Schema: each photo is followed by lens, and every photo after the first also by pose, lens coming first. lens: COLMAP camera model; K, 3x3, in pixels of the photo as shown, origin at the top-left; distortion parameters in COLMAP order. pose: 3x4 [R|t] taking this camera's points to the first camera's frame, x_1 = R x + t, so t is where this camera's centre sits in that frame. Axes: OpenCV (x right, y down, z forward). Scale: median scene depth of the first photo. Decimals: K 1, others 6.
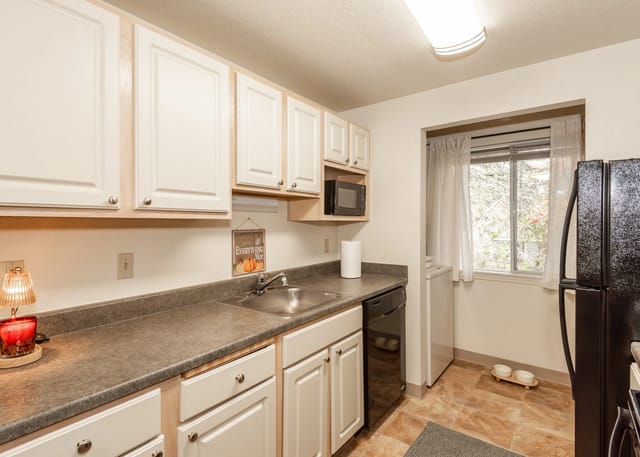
lens RADIAL K [[329.7, 0, 302.0], [0, 329.7, 218.2], [0, 0, 1]] dist [0.001089, -0.002470]
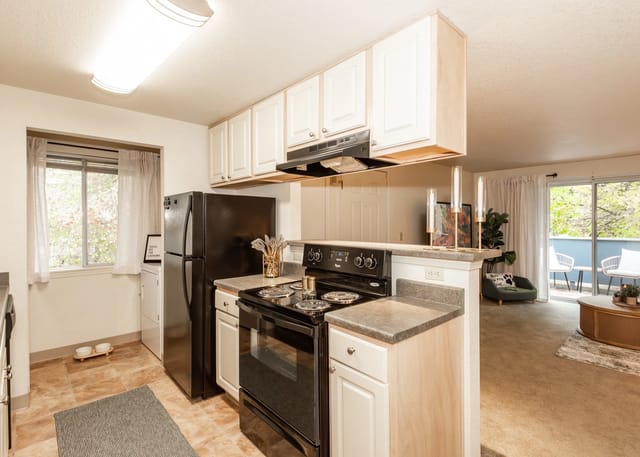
lens RADIAL K [[329.7, 0, 319.3], [0, 329.7, 226.9], [0, 0, 1]] dist [0.001089, -0.002470]
pose [[0.138571, -0.010880, 0.990293, -0.476007], [-0.010449, 0.999868, 0.012448, -0.001216], [-0.990297, -0.012072, 0.138439, 0.024074]]
